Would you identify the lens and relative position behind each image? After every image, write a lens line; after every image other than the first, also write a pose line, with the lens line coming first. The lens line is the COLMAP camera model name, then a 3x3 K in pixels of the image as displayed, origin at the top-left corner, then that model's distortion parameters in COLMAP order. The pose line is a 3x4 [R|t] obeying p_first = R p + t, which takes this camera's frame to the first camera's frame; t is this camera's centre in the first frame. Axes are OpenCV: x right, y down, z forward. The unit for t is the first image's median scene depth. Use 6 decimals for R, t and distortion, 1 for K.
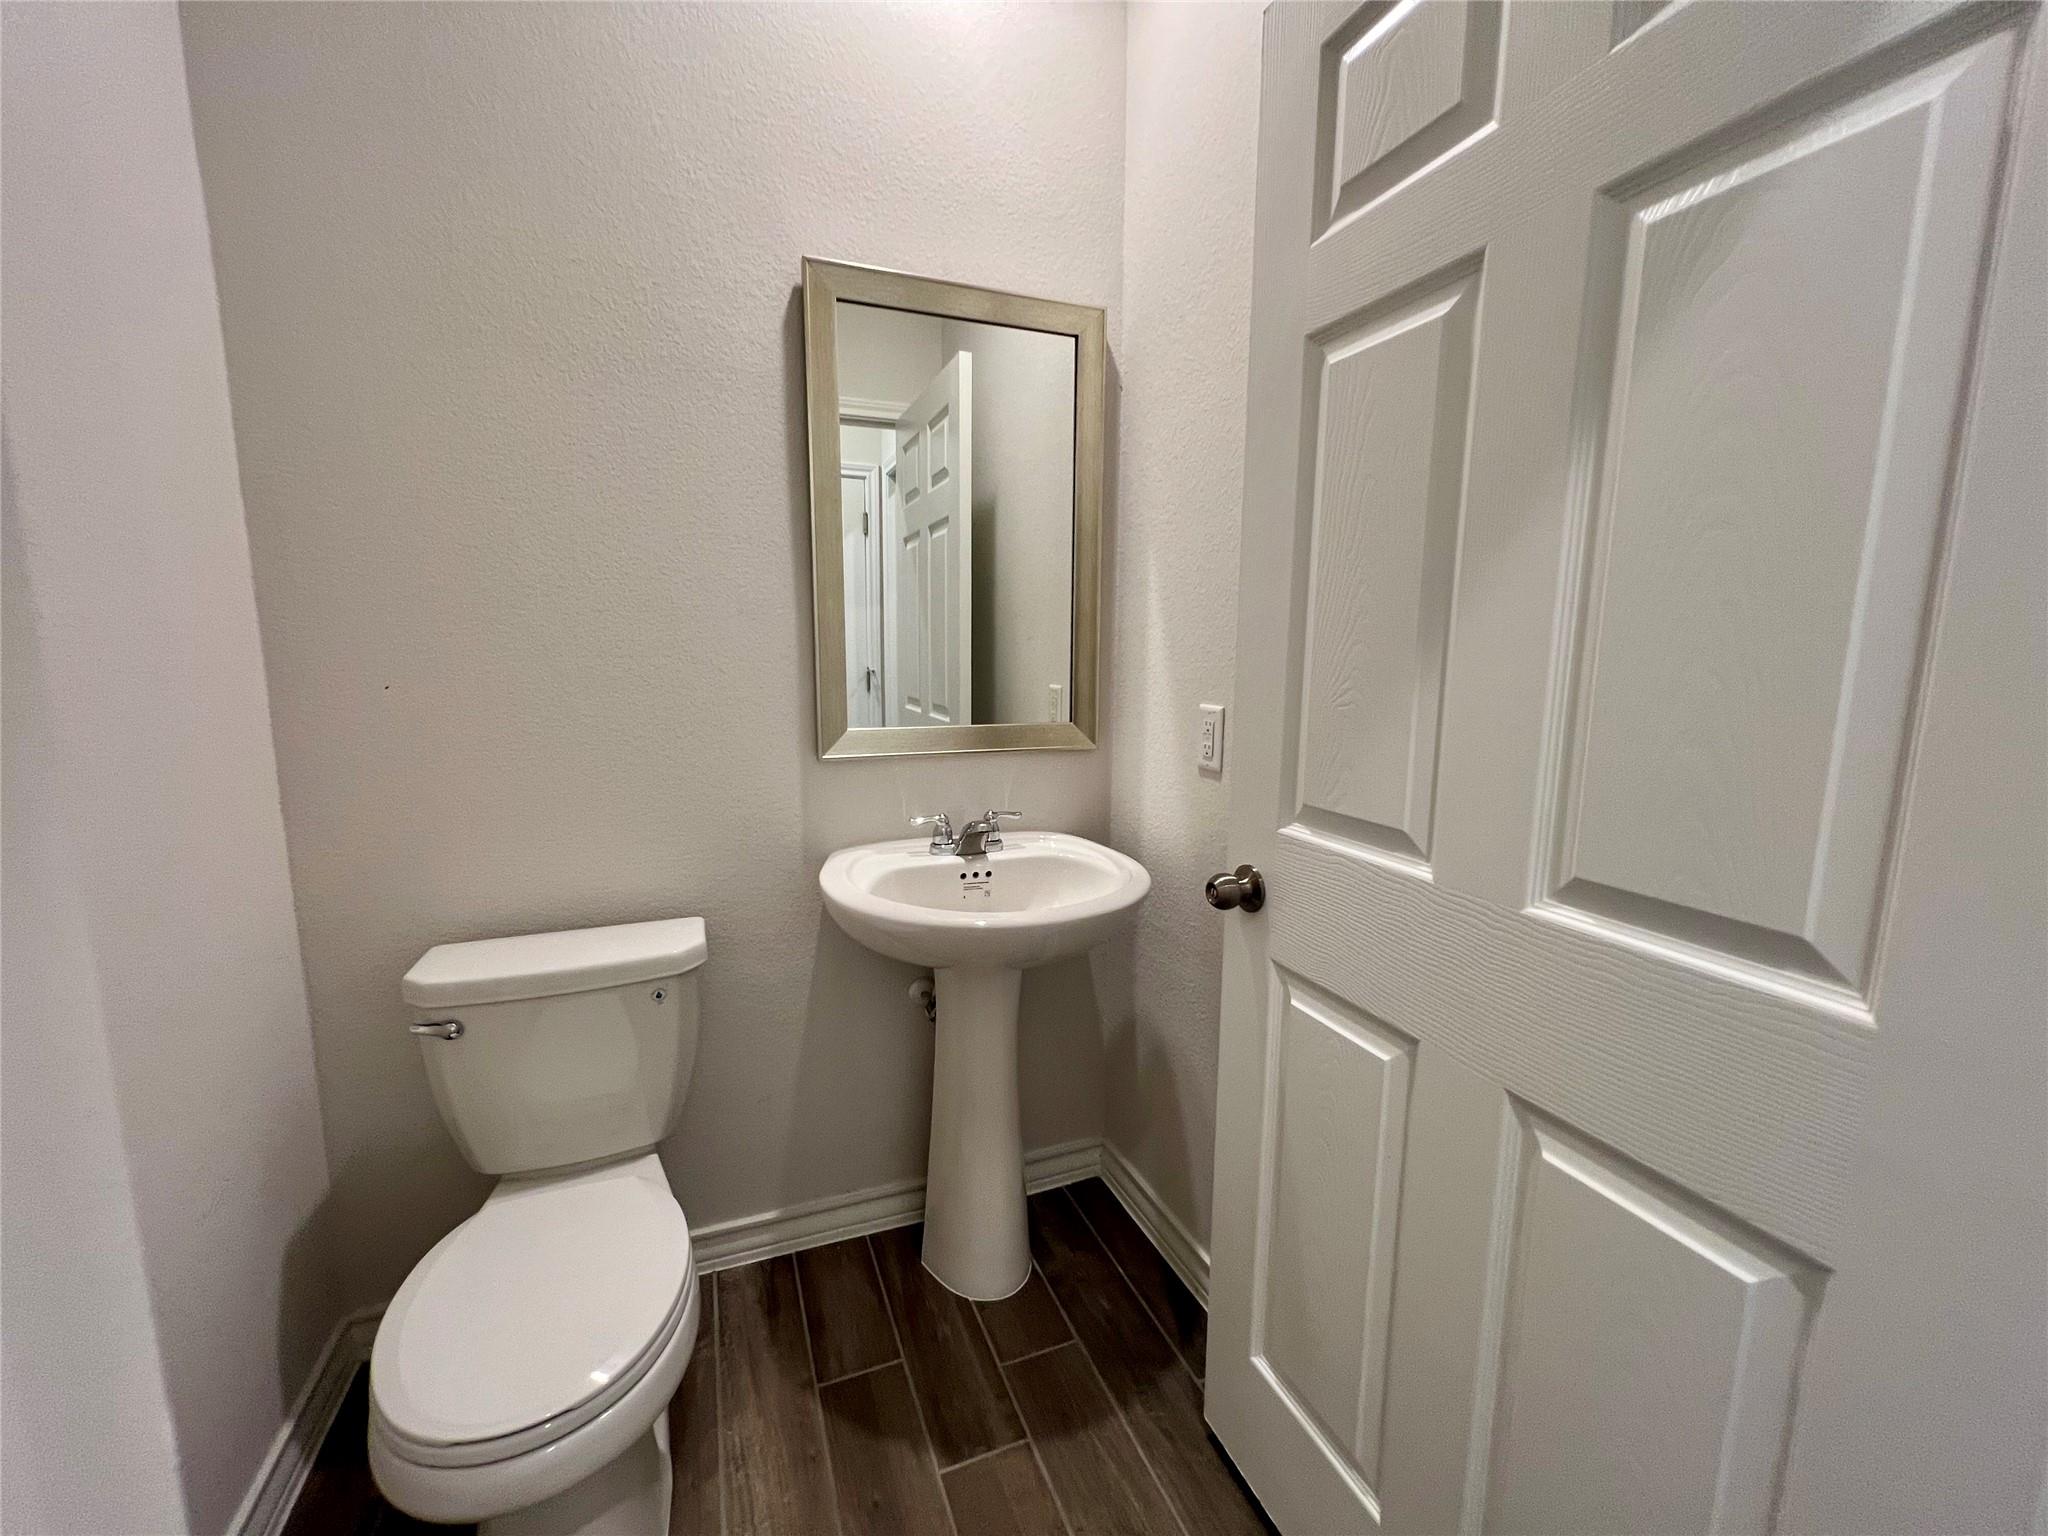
lens RADIAL K [[821.4, 0, 1021.5], [0, 821.4, 766.6], [0, 0, 1]] dist [-0.001893, 0.000557]
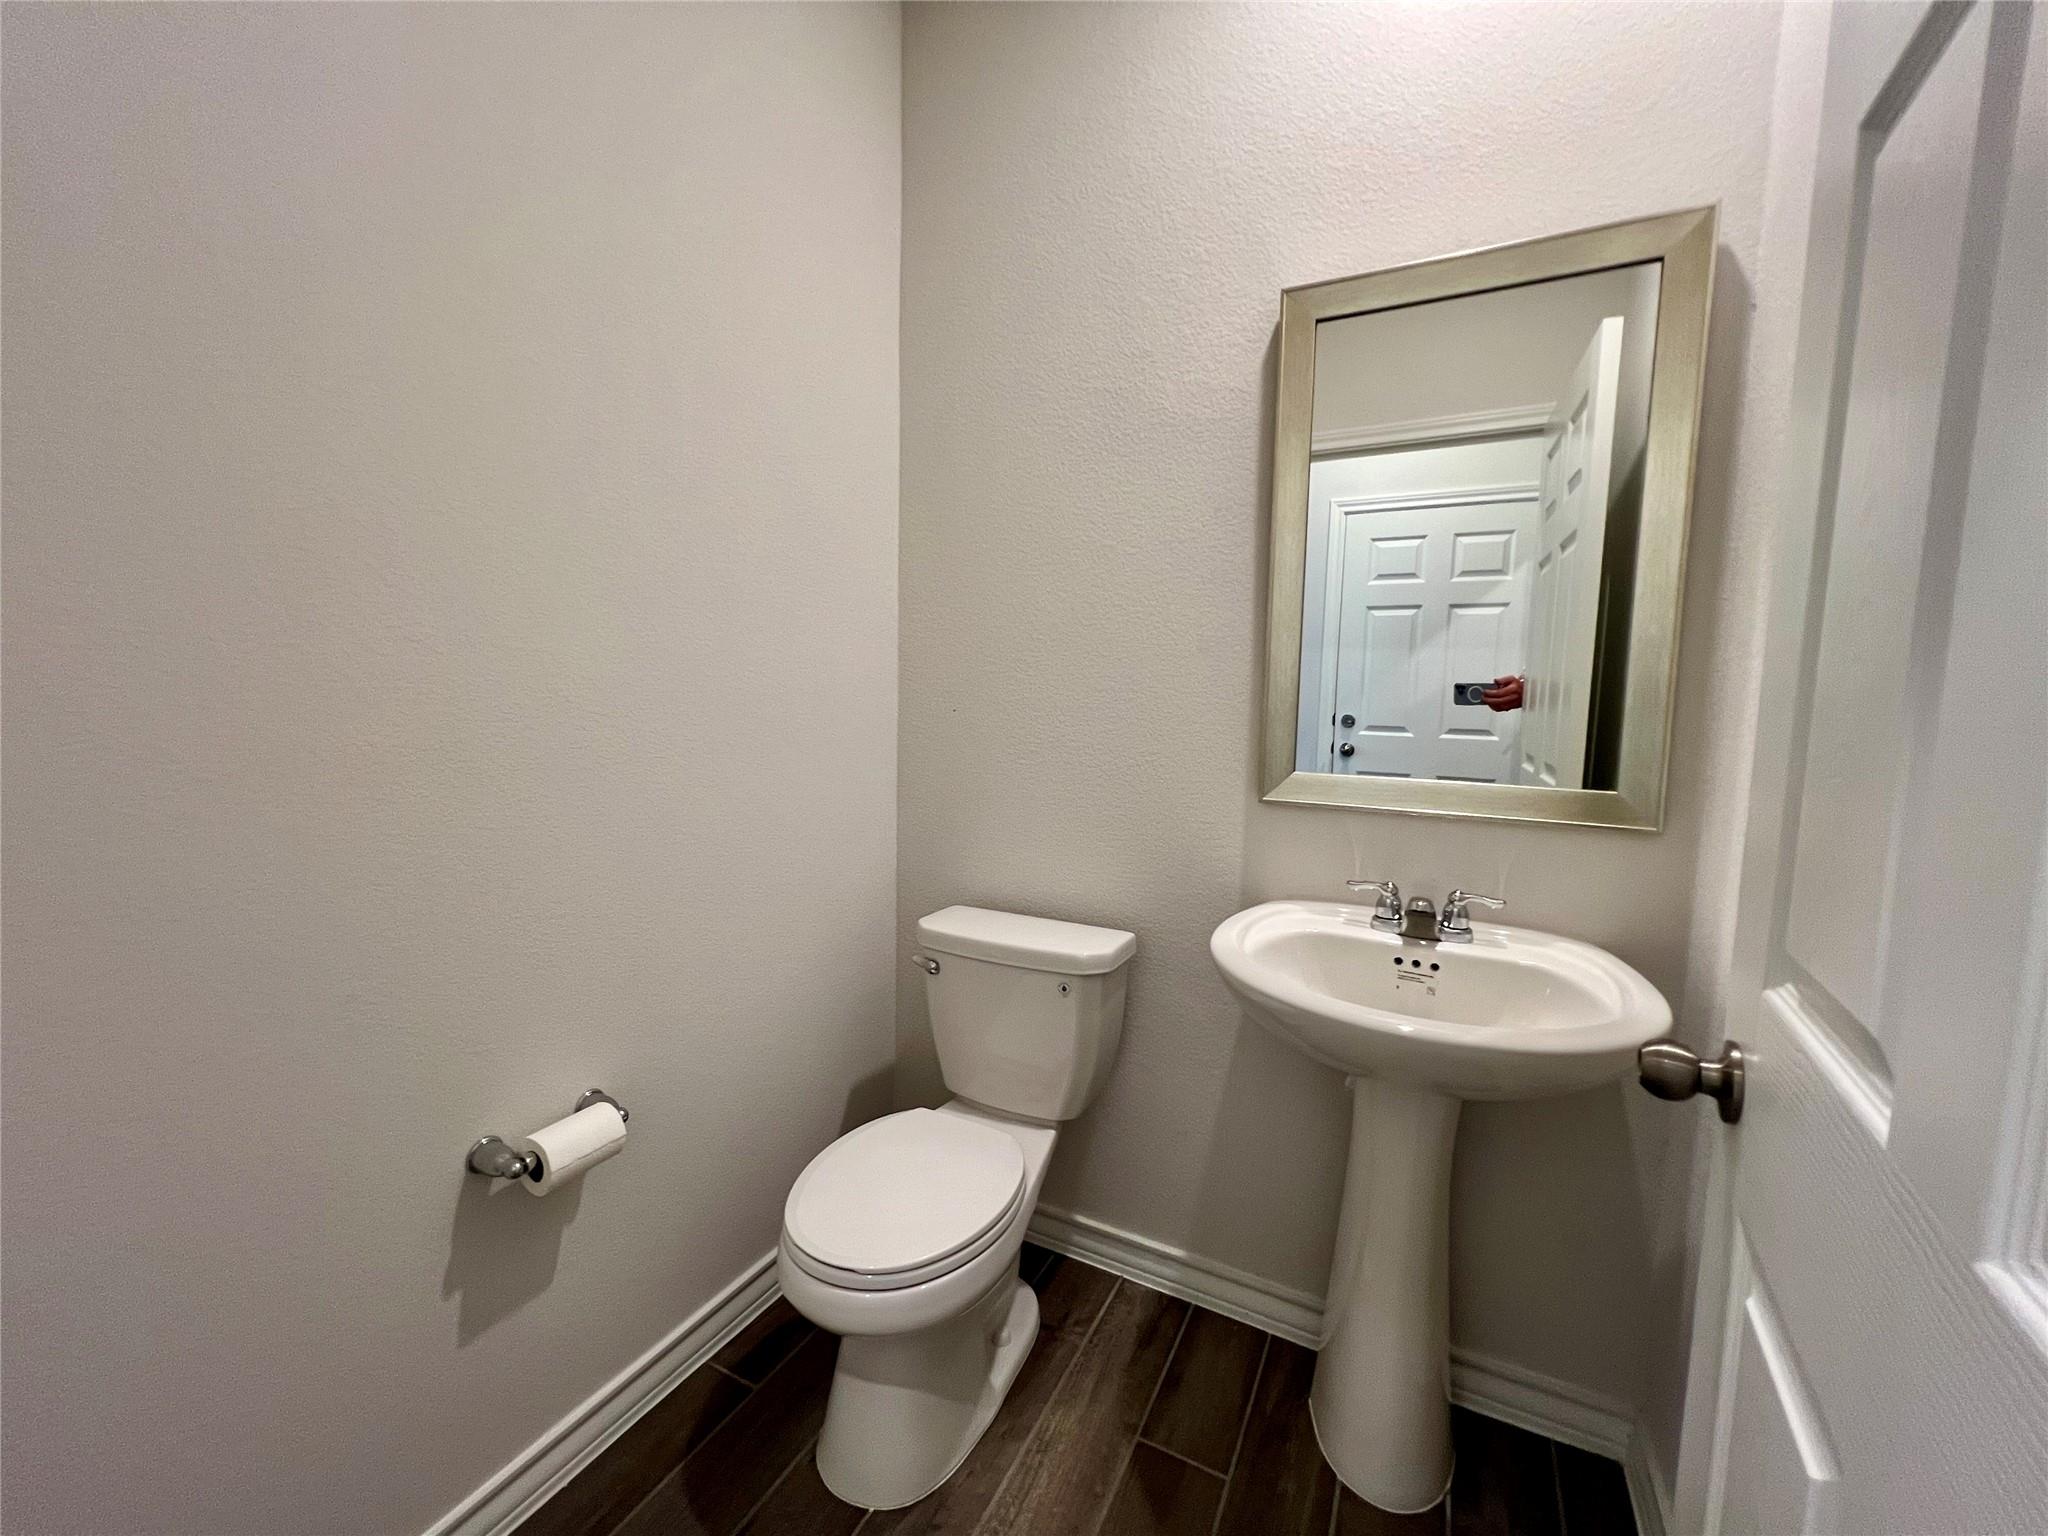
lens RADIAL K [[821.4, 0, 1020.4], [0, 821.4, 764.3], [0, 0, 1]] dist [-0.001893, 0.000557]
pose [[0.656726, 0.078298, -0.750054, 0.280720], [-0.125156, 0.992119, -0.006016, -0.009909], [0.743671, 0.097824, 0.661350, 0.152118]]
